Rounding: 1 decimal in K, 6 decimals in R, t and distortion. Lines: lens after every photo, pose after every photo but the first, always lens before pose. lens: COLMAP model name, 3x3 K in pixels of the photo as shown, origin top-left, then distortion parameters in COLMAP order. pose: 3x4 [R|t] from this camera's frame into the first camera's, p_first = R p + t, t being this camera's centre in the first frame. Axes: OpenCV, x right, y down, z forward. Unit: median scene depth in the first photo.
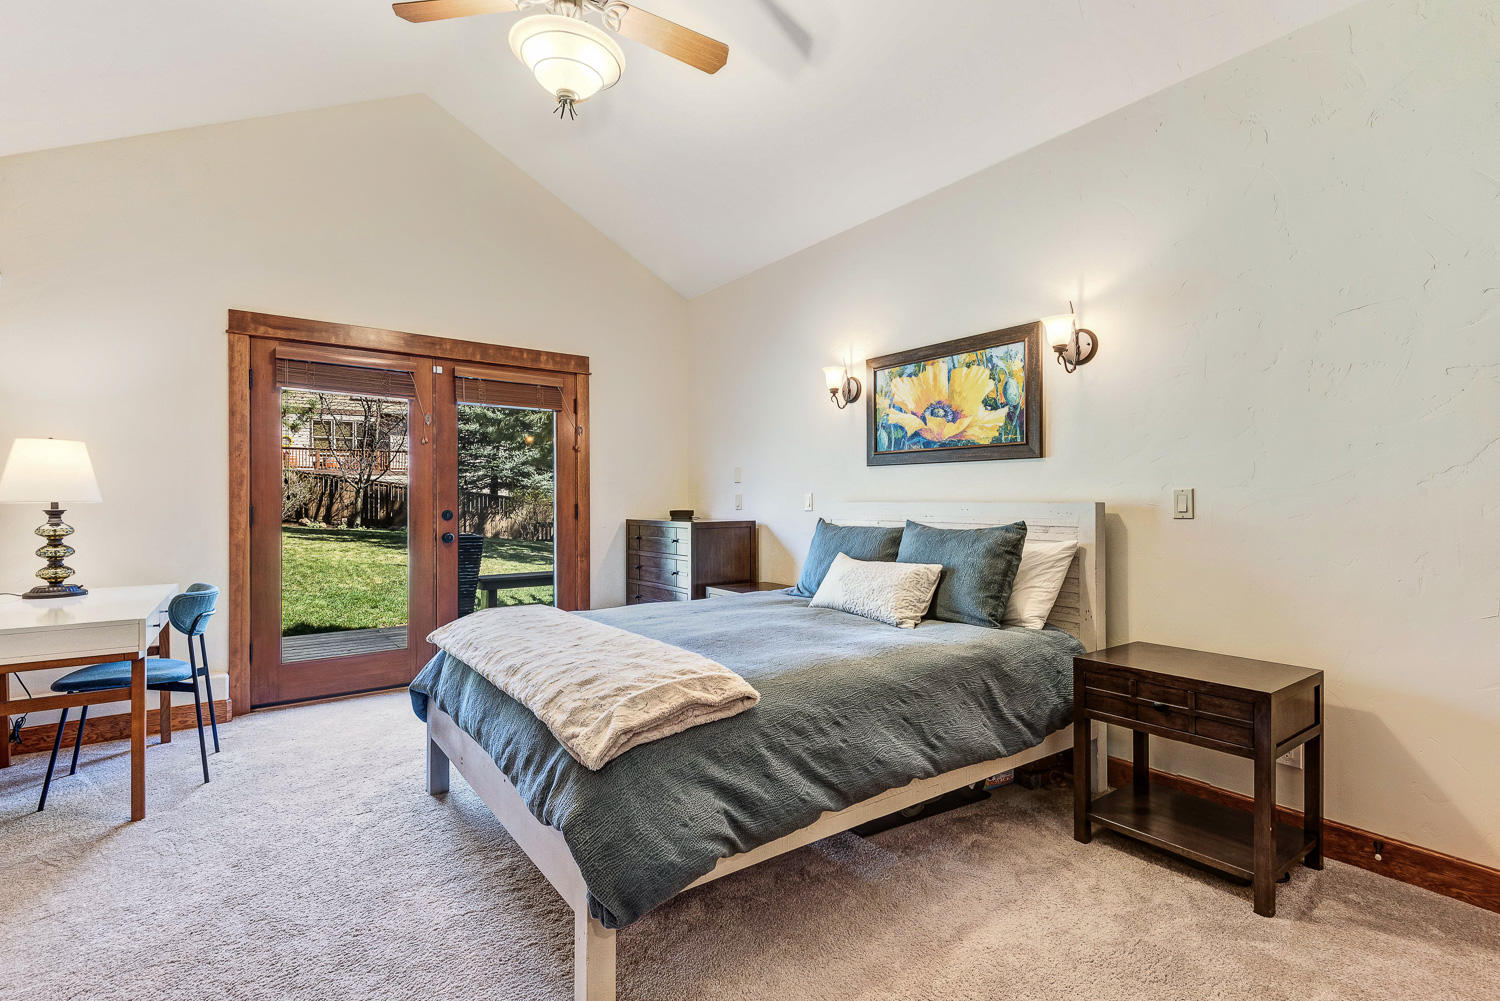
lens RADIAL K [[694.5, 0, 751.7], [0, 694.5, 500.0], [0, 0, 1]] dist [0.014294, -0.001717]
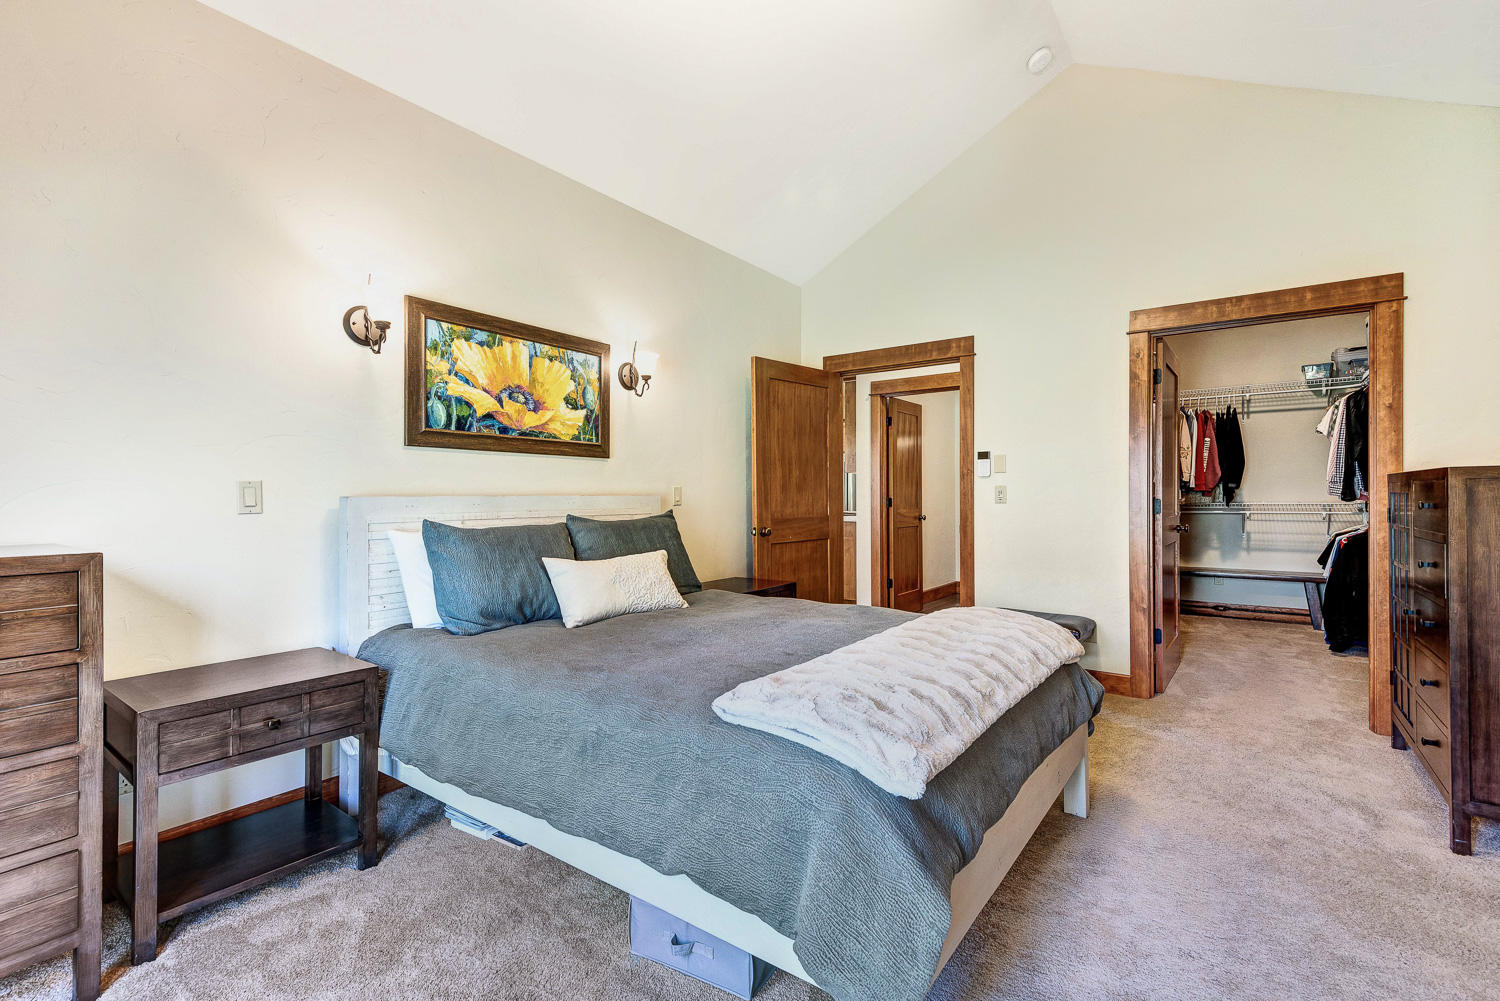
lens RADIAL K [[694.5, 0, 752.8], [0, 694.5, 493.8], [0, 0, 1]] dist [0.014294, -0.001717]
pose [[-0.330545, -0.002331, 0.943787, -0.708015], [-0.002795, 0.999995, 0.001491, -0.001817], [-0.943786, -0.002145, -0.330550, 1.027921]]
